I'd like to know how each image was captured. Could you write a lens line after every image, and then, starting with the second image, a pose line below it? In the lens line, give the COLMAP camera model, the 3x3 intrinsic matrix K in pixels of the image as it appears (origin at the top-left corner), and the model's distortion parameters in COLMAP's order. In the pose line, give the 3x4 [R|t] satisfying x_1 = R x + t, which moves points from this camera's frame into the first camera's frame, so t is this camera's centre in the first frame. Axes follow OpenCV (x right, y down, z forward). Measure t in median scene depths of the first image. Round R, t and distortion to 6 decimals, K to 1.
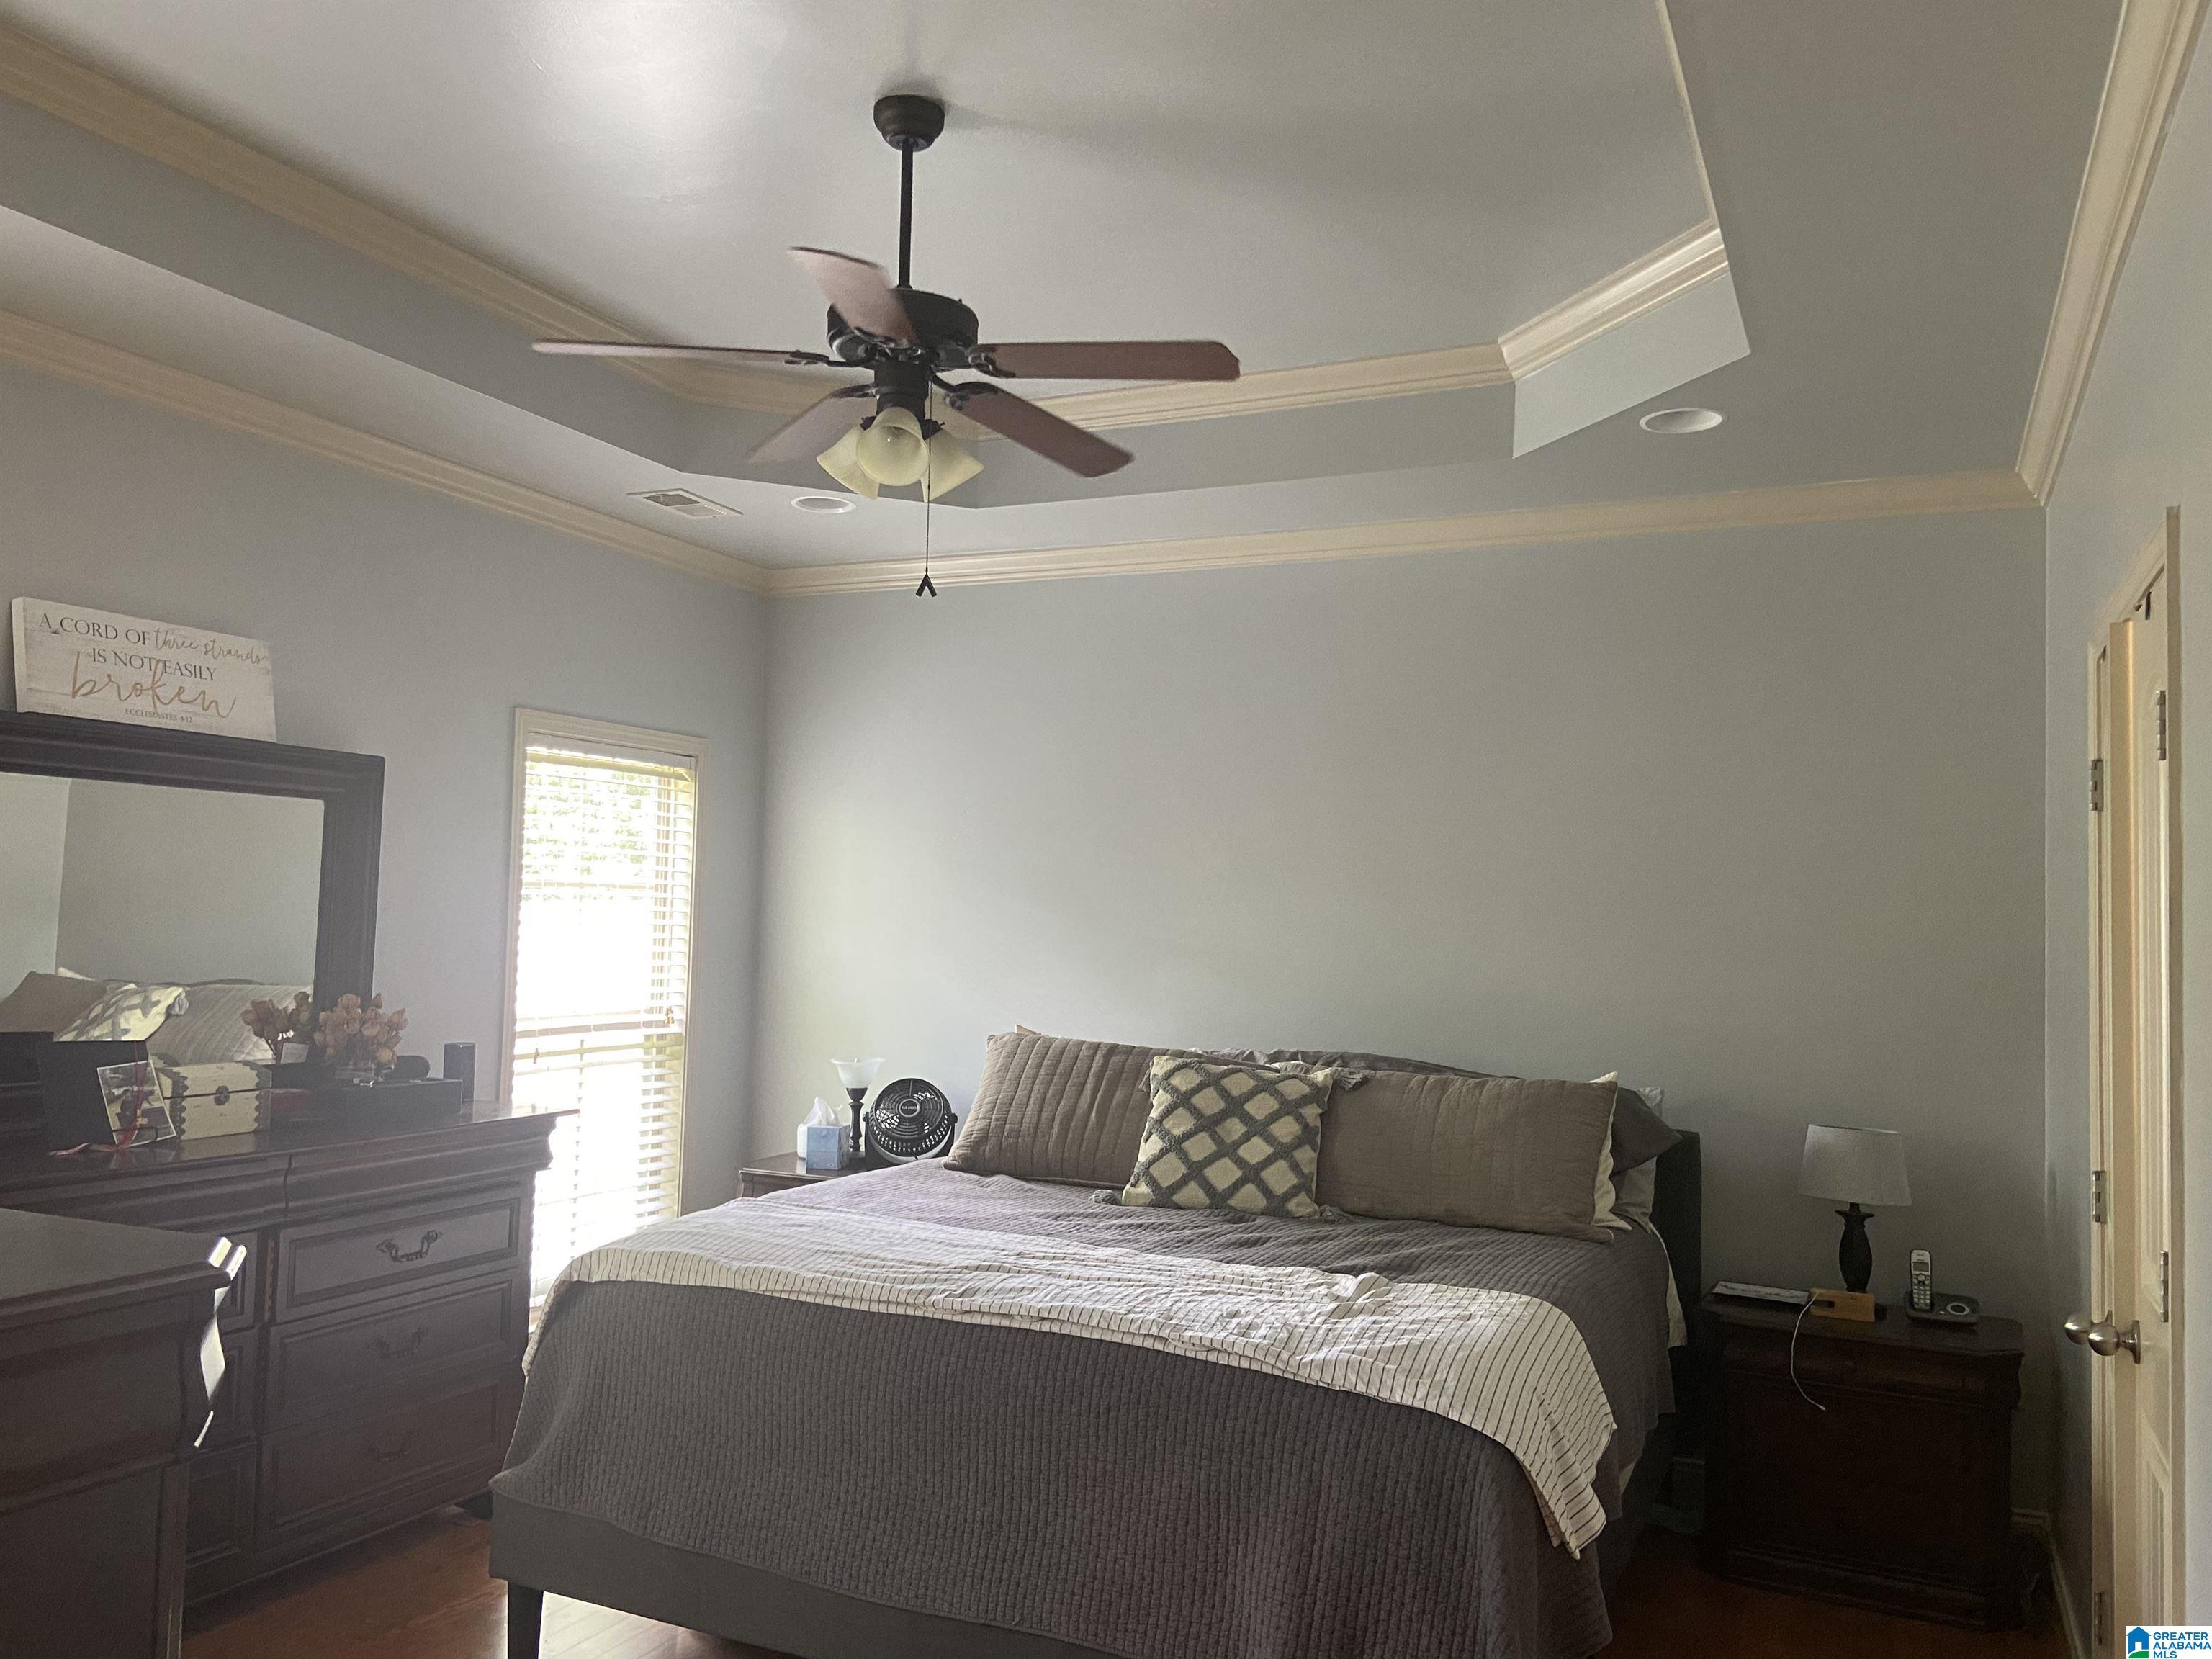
lens RADIAL K [[1689.3, 0, 1111.4], [0, 1689.3, 836.7], [0, 0, 1]] dist [0.132953, -0.160872]
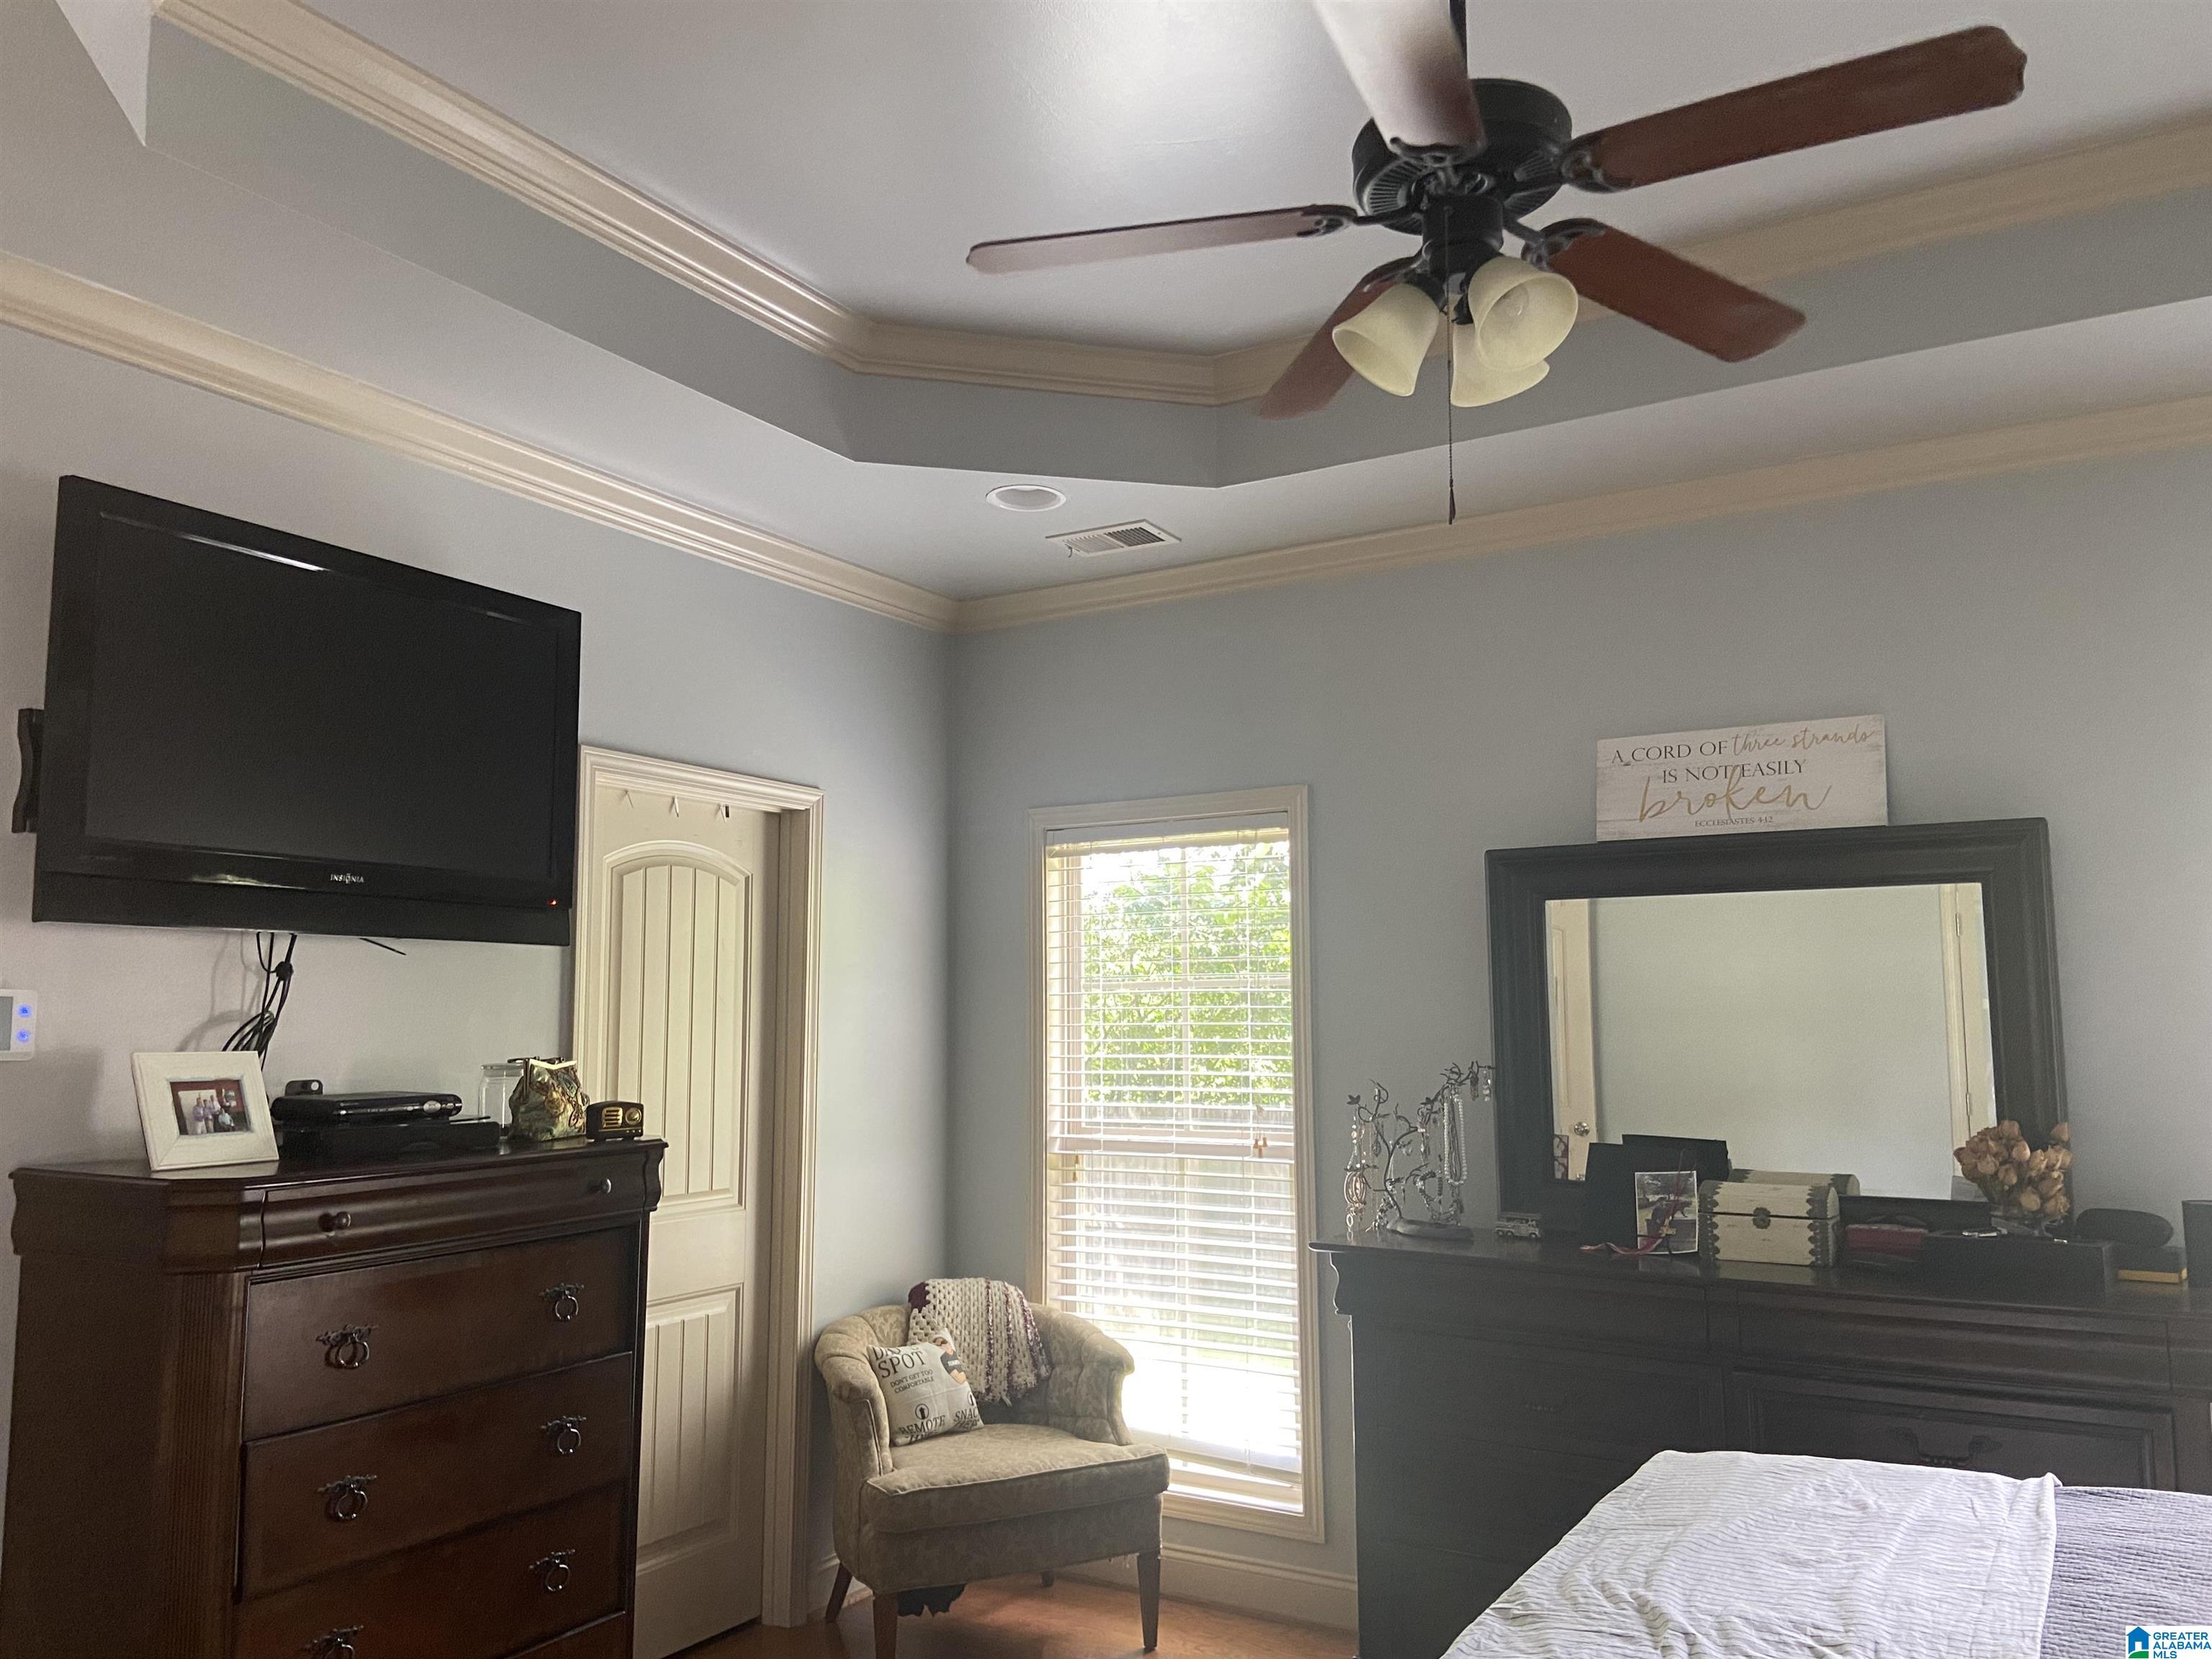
lens RADIAL K [[1689.3, 0, 1111.4], [0, 1689.3, 836.7], [0, 0, 1]] dist [0.132953, -0.160872]
pose [[-0.114054, -0.148642, -0.982292, 0.460236], [0.042869, 0.987087, -0.154345, 0.076198], [0.992549, -0.059714, -0.106209, 0.770112]]
